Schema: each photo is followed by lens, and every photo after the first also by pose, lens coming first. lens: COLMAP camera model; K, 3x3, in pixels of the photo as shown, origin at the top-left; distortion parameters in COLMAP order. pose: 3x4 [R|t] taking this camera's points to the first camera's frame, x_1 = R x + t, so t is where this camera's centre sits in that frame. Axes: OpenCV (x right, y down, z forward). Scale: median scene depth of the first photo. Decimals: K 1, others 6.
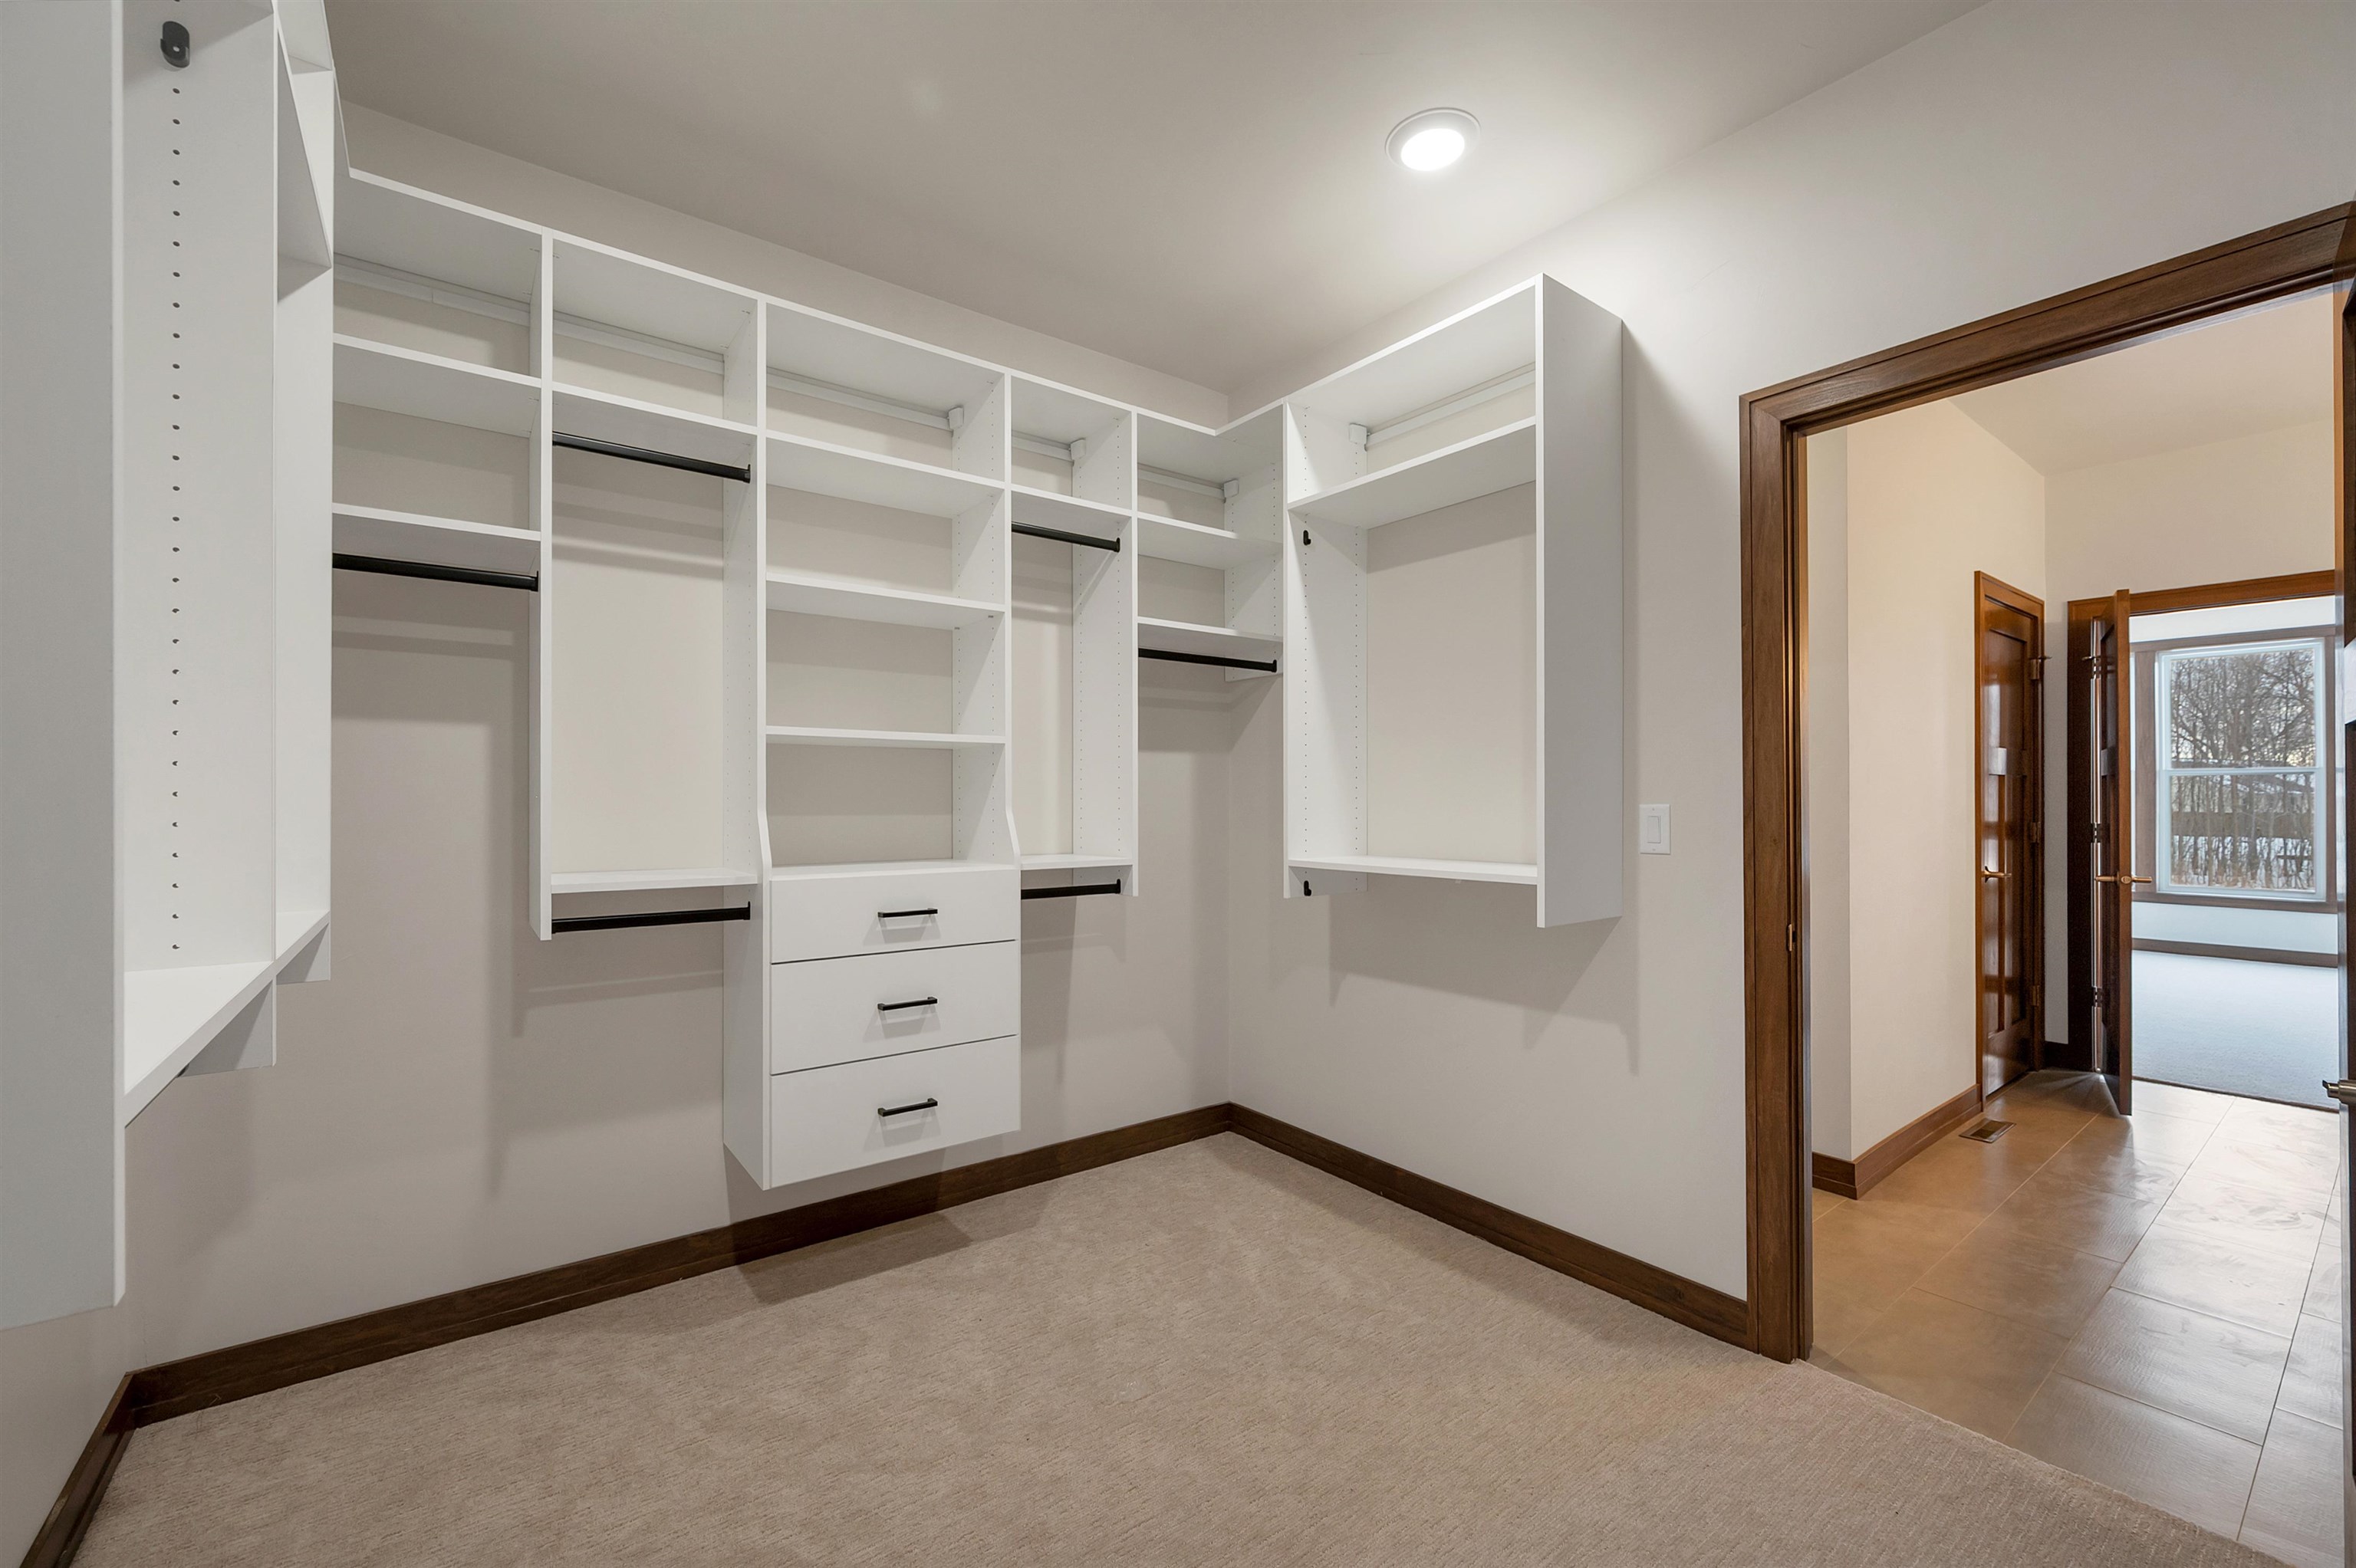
lens RADIAL K [[960.2, 0, 1180.8], [0, 960.2, 798.1], [0, 0, 1]] dist [0.000713, 0.000237]
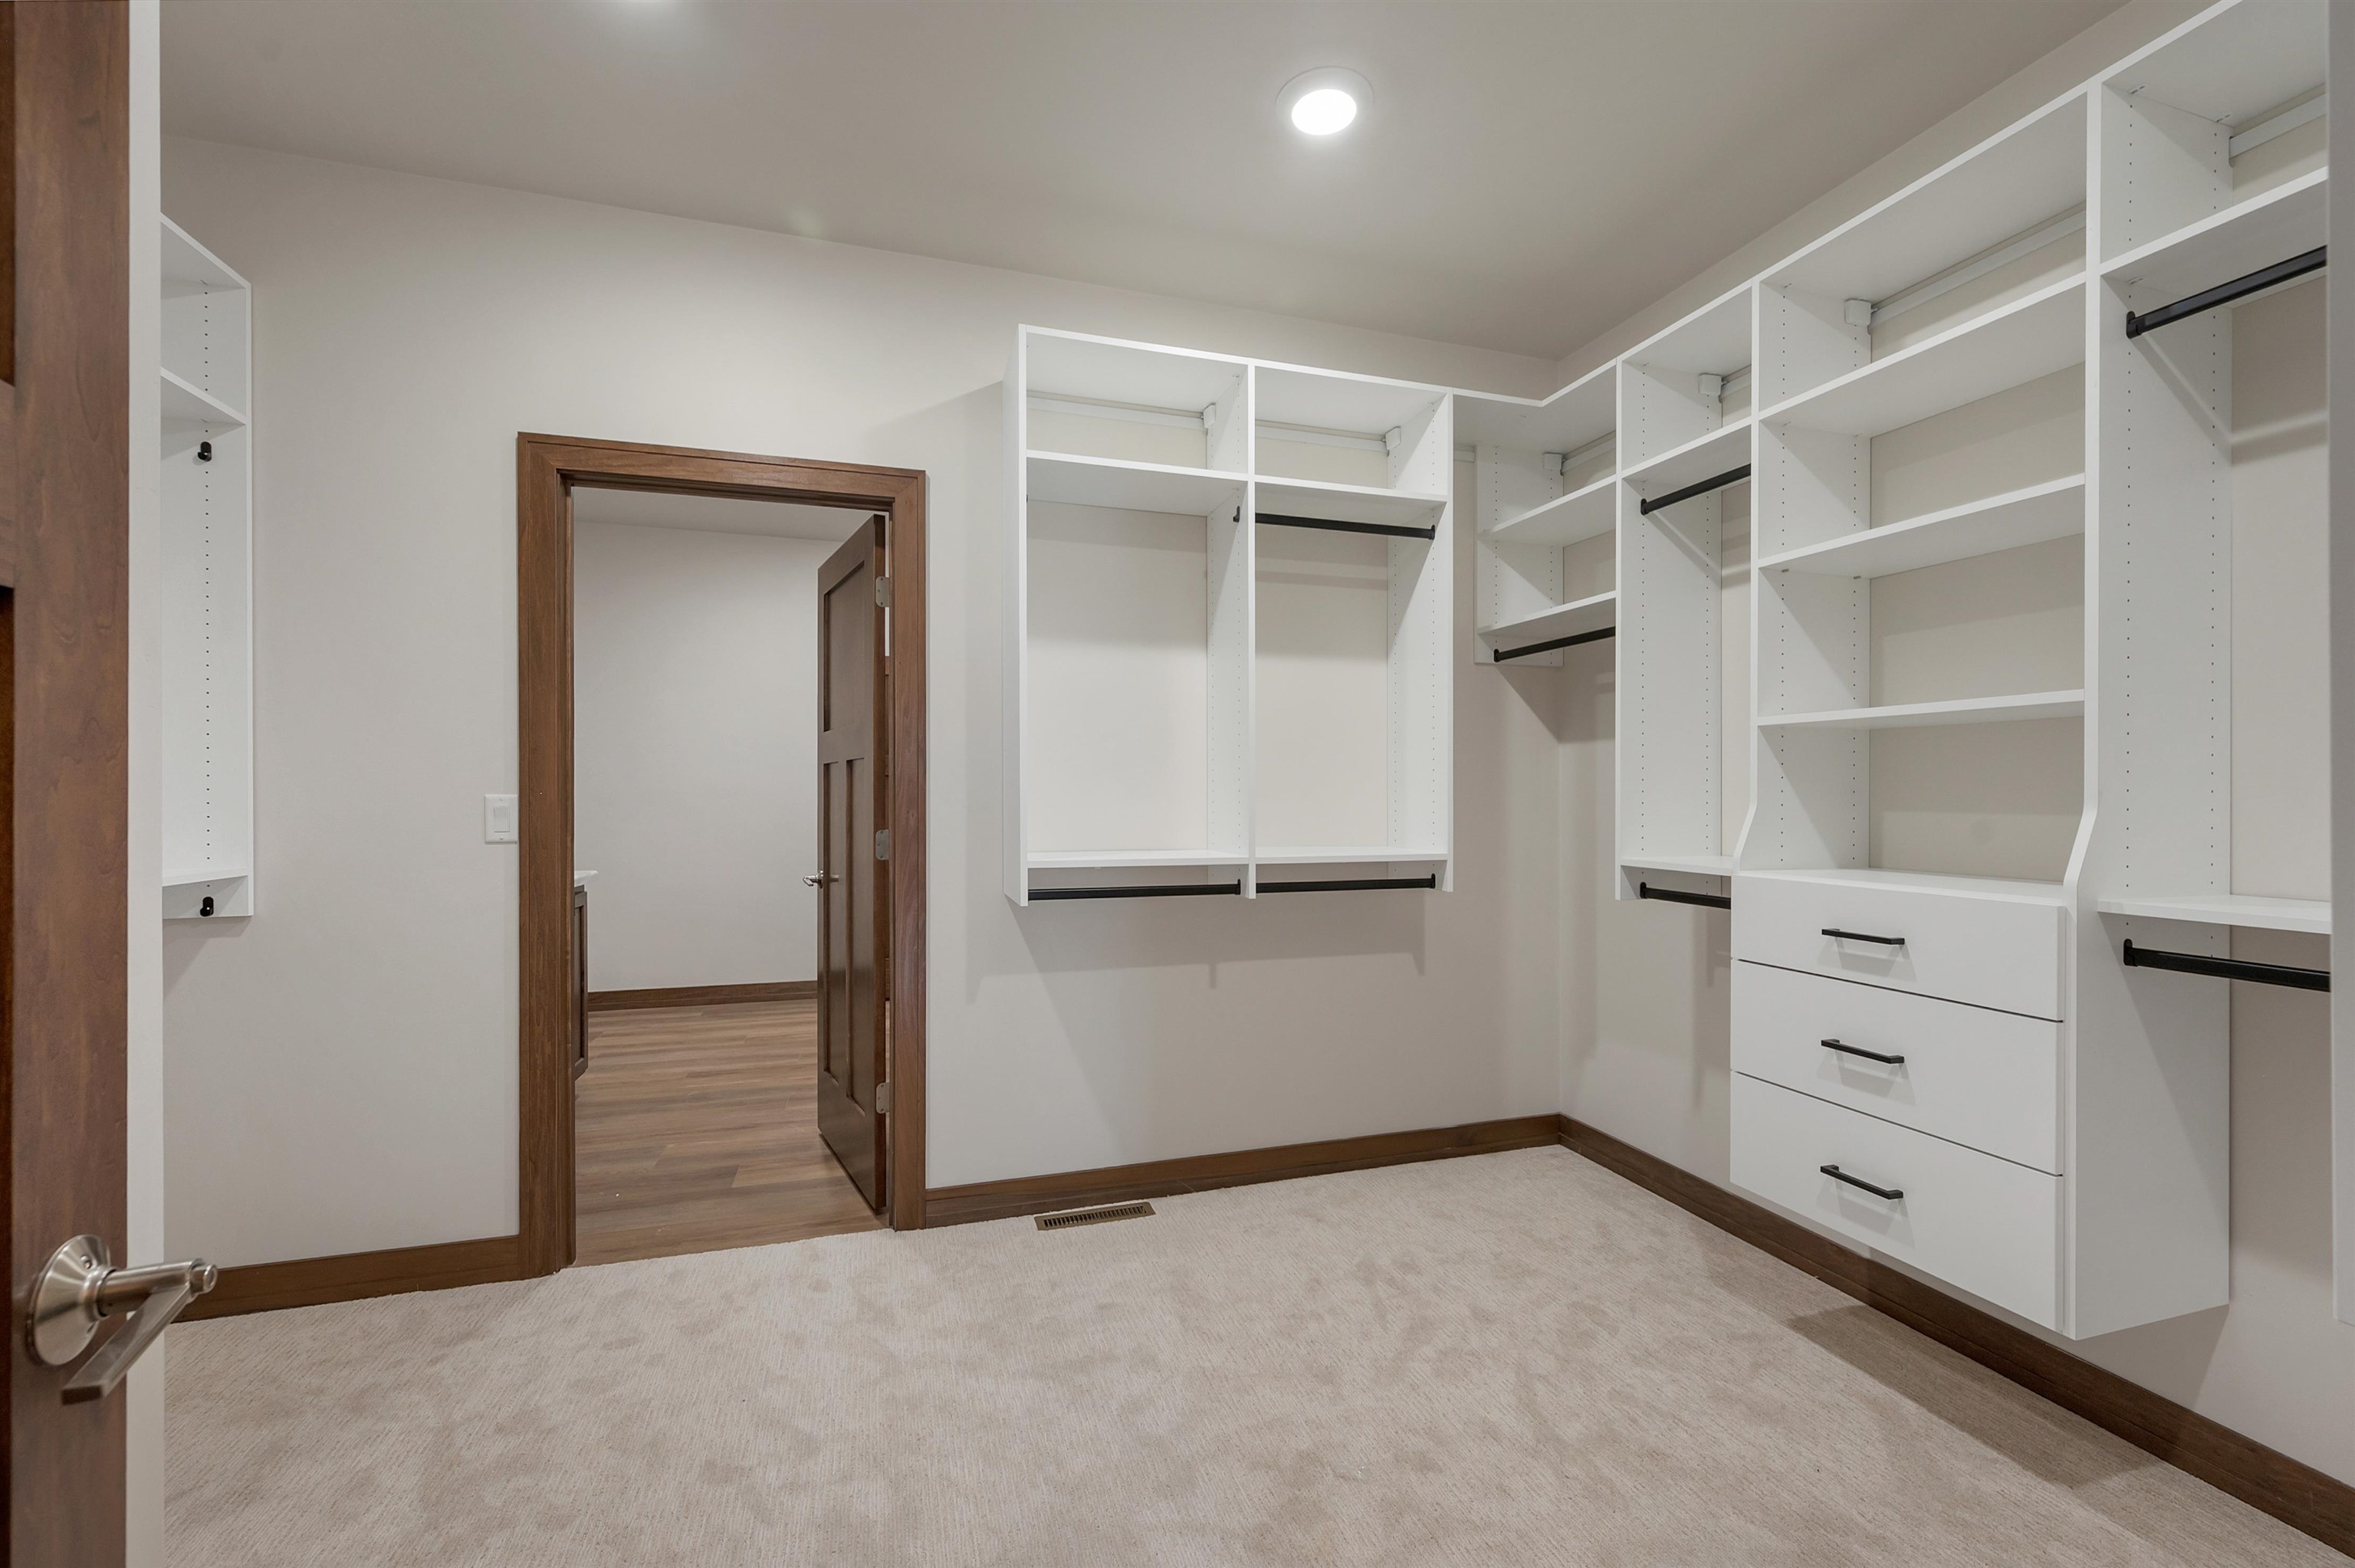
lens RADIAL K [[959.7, 0, 1180.3], [0, 959.7, 798.1], [0, 0, 1]] dist [0.000713, 0.000237]
pose [[-0.343198, 0.006278, -0.939242, 0.651761], [0.003037, 0.999980, 0.005575, -0.000361], [0.939258, -0.000939, -0.343210, 0.747425]]
